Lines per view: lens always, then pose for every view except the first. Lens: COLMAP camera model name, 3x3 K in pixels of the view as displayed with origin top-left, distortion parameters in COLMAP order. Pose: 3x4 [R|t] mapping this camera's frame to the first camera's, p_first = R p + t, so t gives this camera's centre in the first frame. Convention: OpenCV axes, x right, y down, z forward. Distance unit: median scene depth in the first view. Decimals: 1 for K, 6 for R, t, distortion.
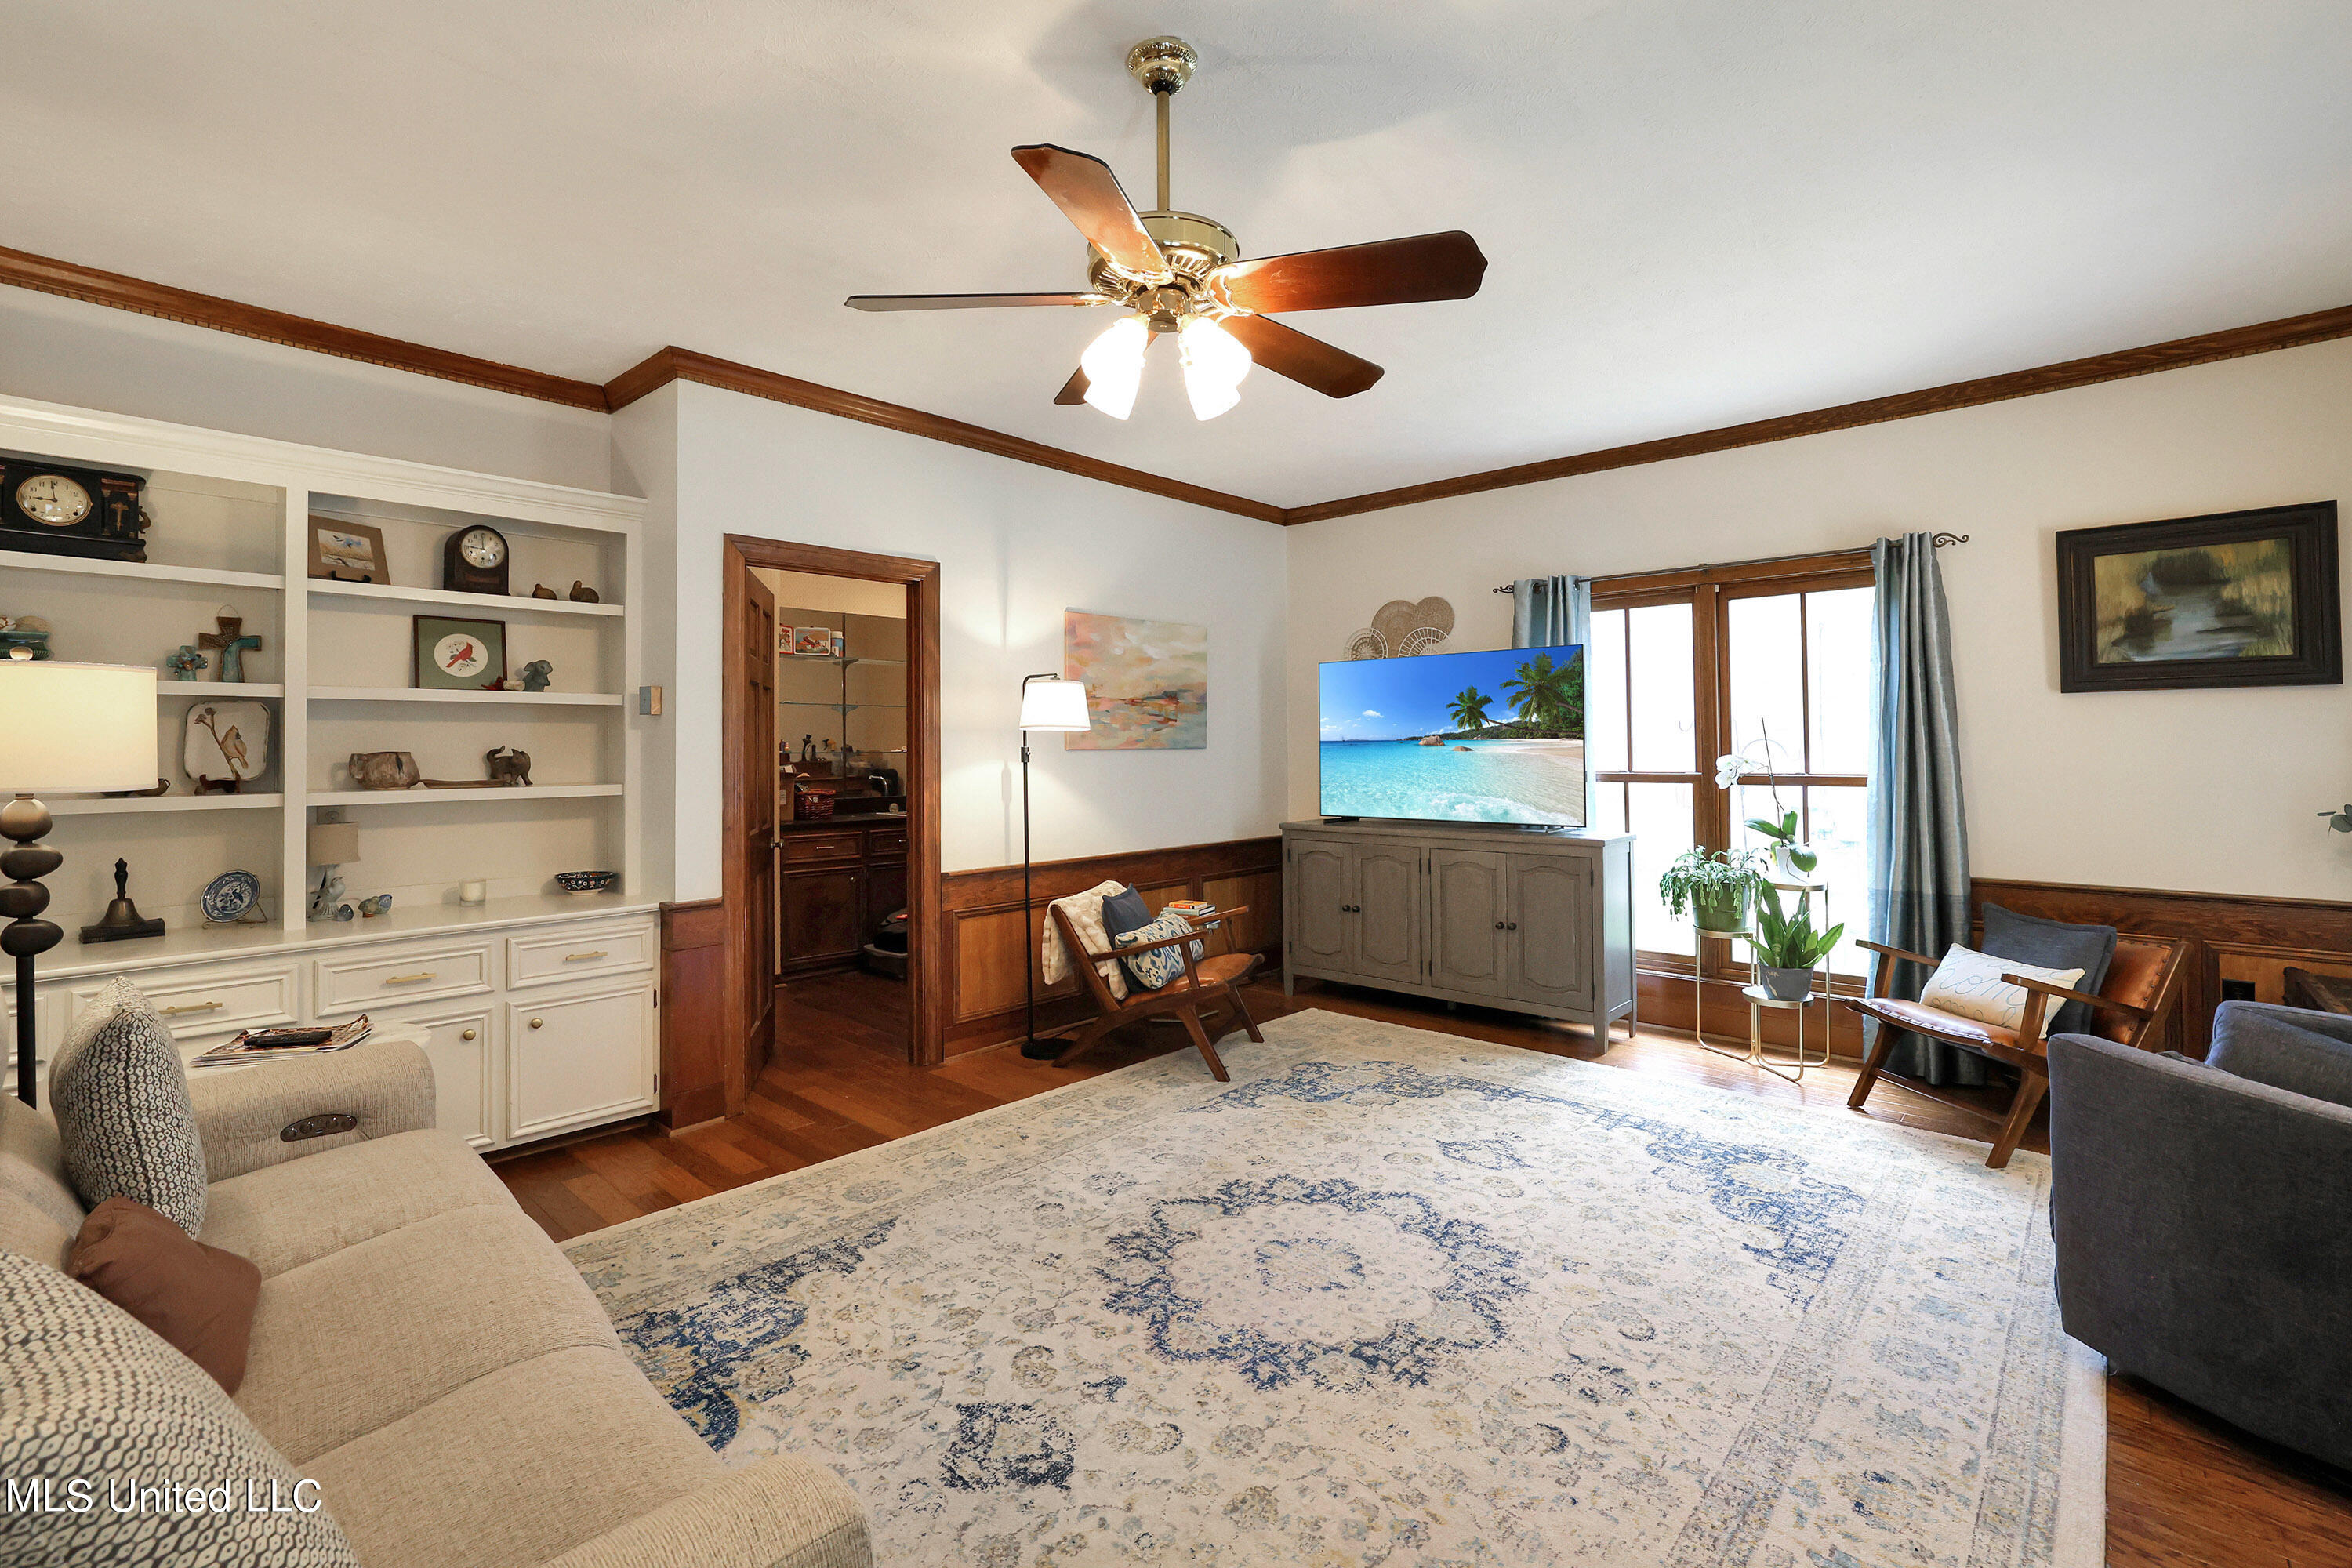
lens RADIAL K [[1050.6, 0, 1155.8], [0, 1050.6, 730.7], [0, 0, 1]] dist [-0.046958, 0.016845]
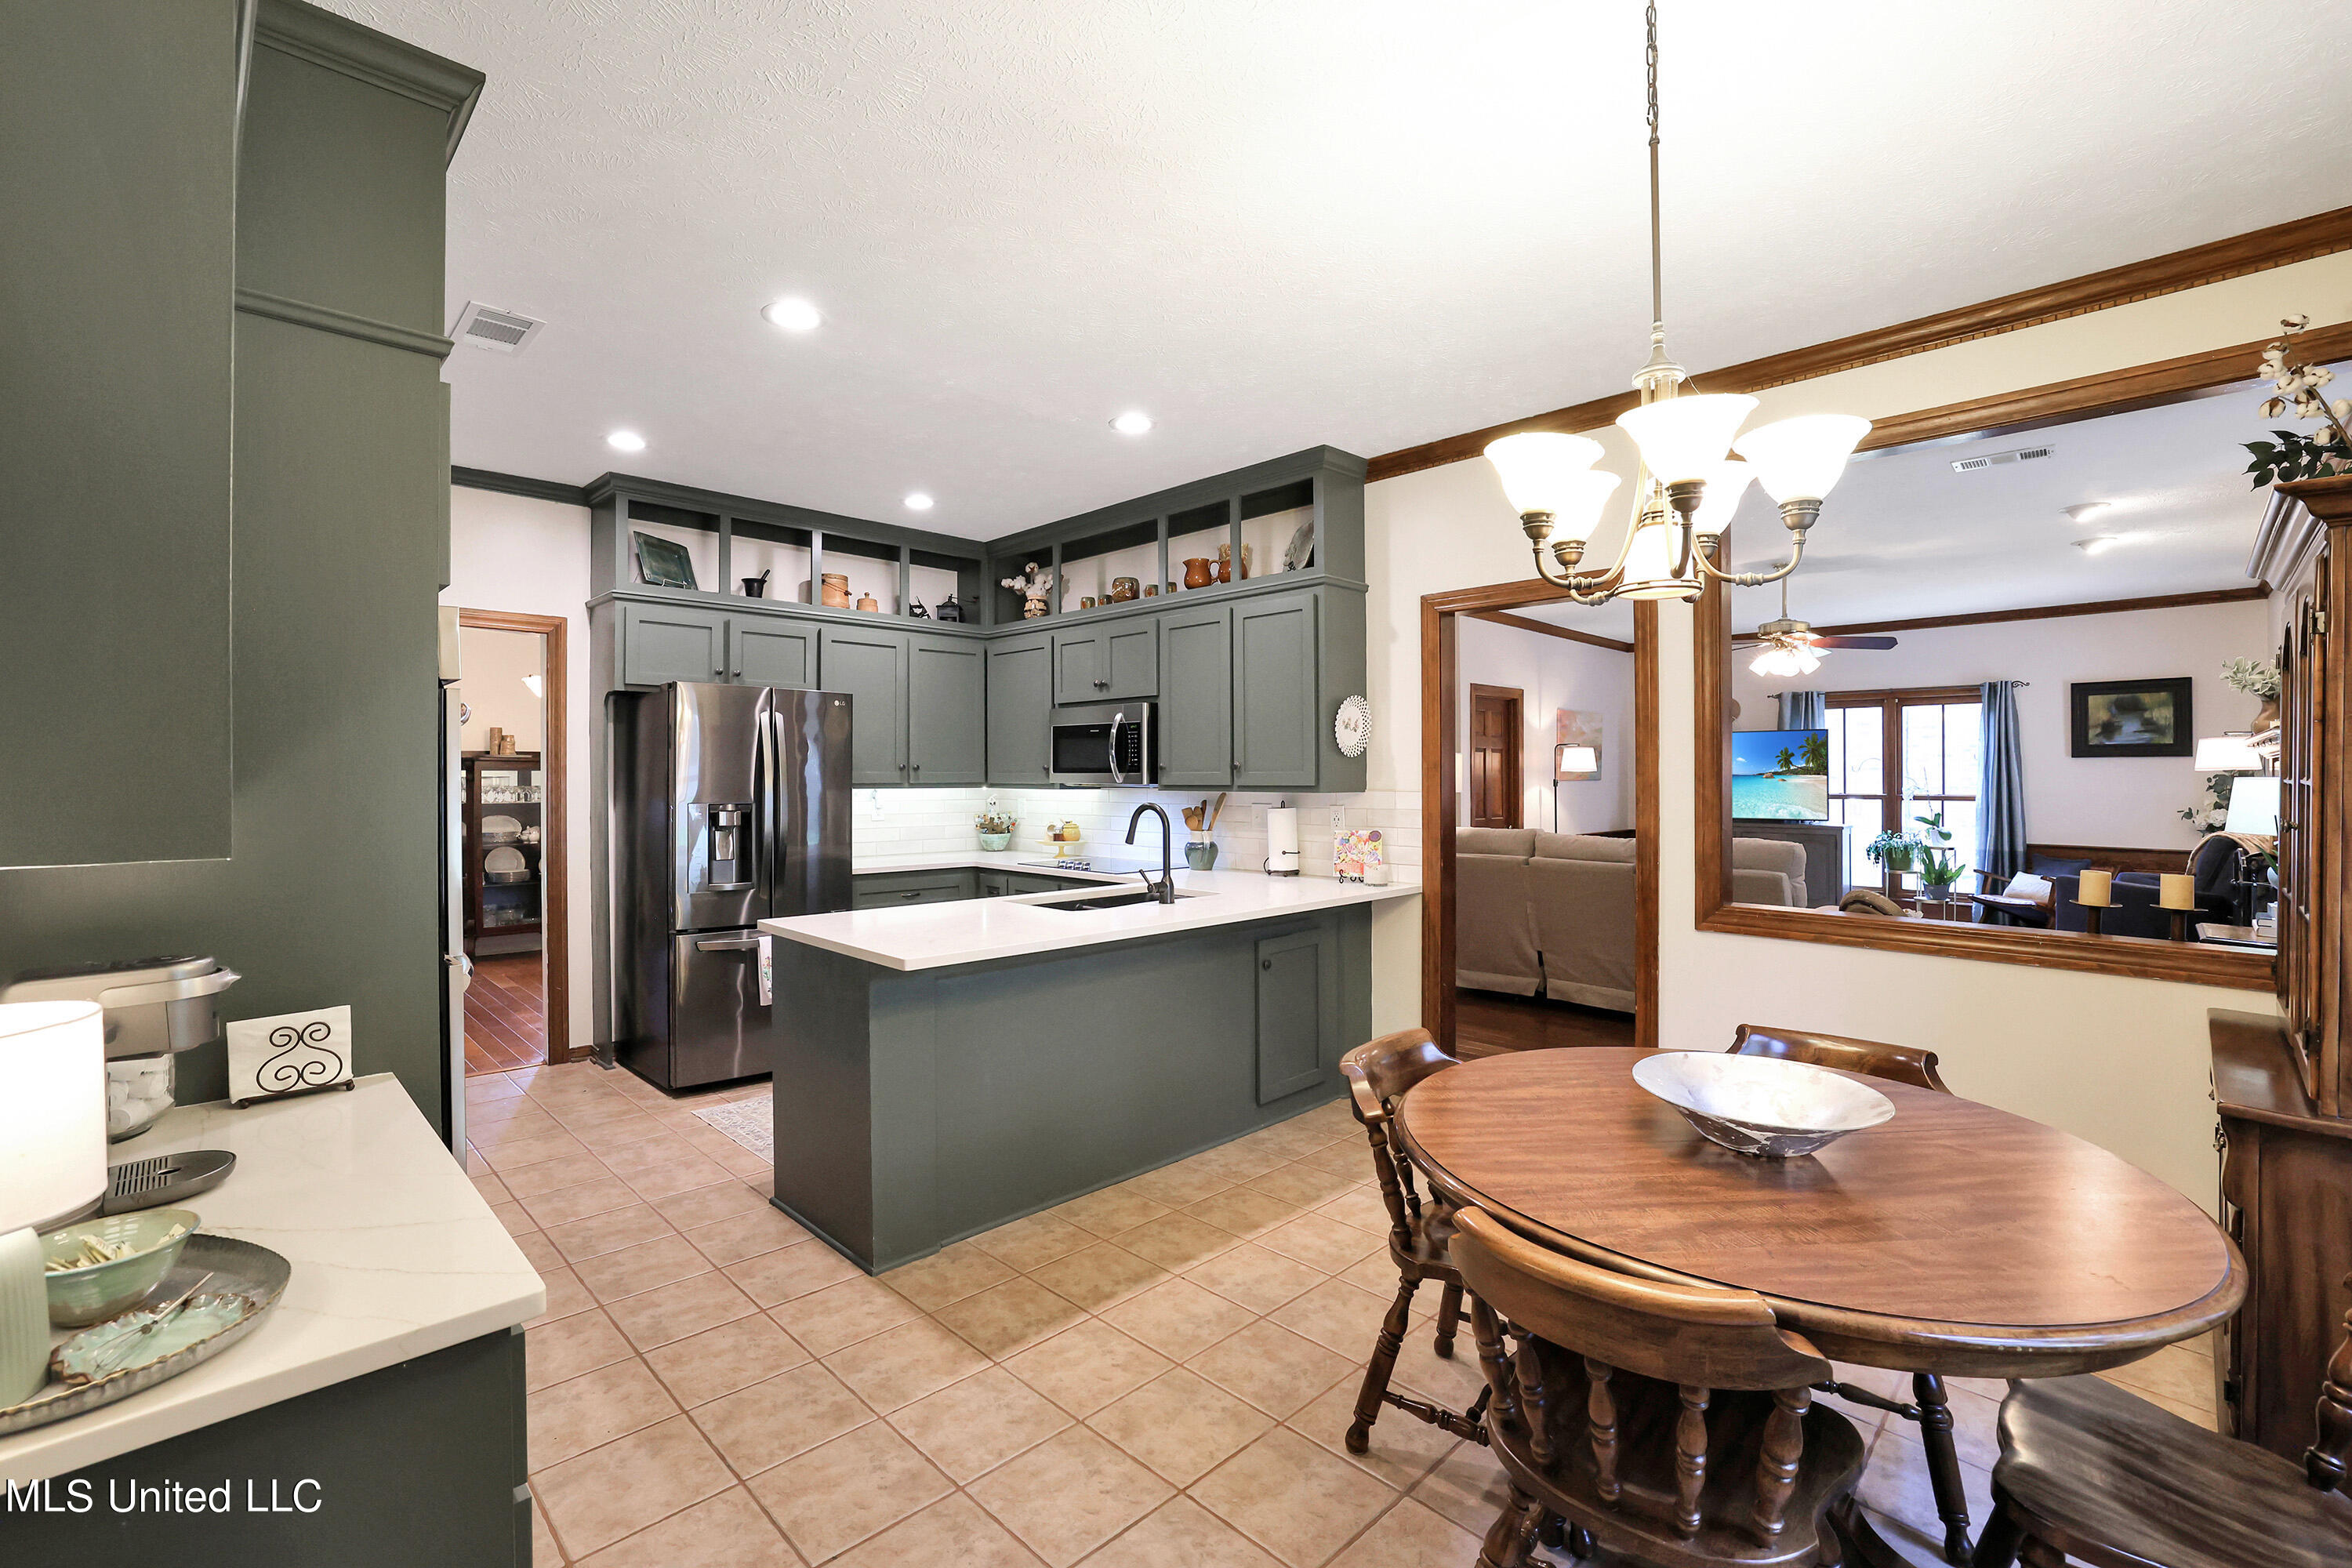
lens RADIAL K [[1018.1, 0, 1150.8], [0, 1018.1, 788.4], [0, 0, 1]] dist [-0.050354, 0.015173]
pose [[0.998782, 0.005843, -0.048990, -1.001417], [-0.004559, 0.999644, 0.026274, -0.017680], [0.049126, -0.026019, 0.998454, -1.230662]]
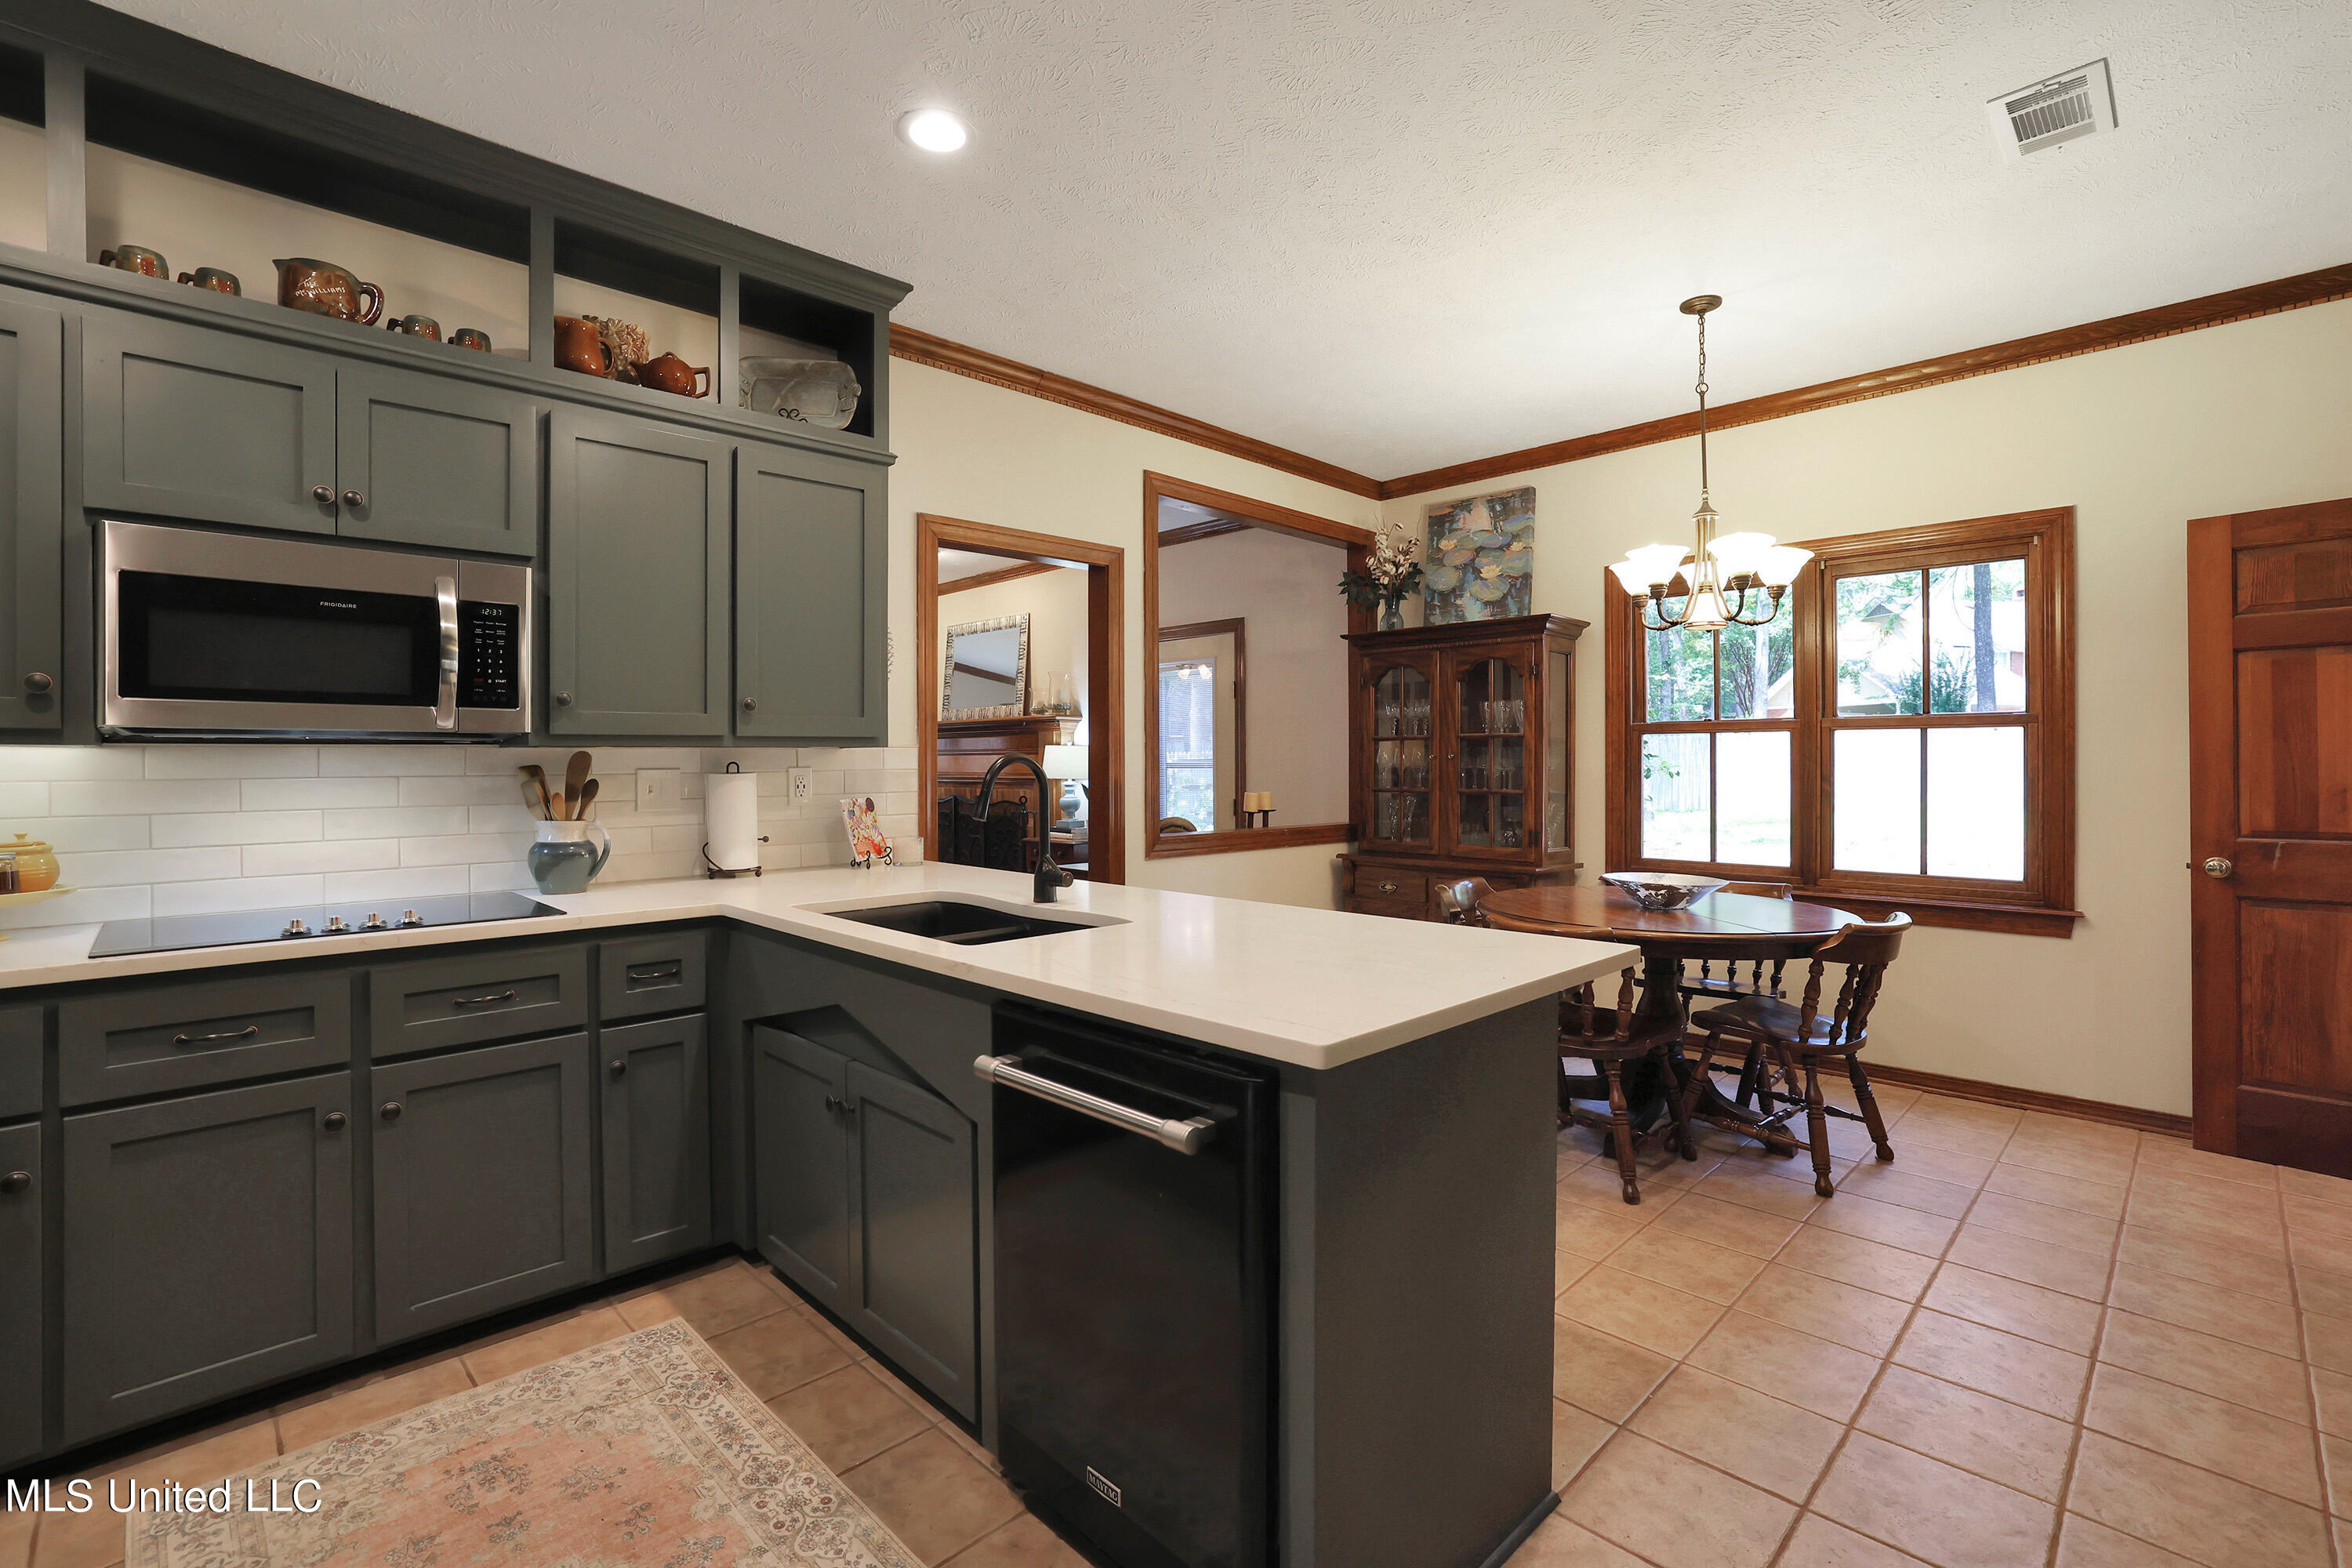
lens RADIAL K [[1045.5, 0, 1142.5], [0, 1045.5, 753.1], [0, 0, 1]] dist [-0.044576, 0.017177]
pose [[0.049107, 0.012132, 0.998720, -1.730121], [-0.011051, 0.999872, -0.011603, 0.029181], [-0.998732, -0.010467, 0.049234, -0.316045]]
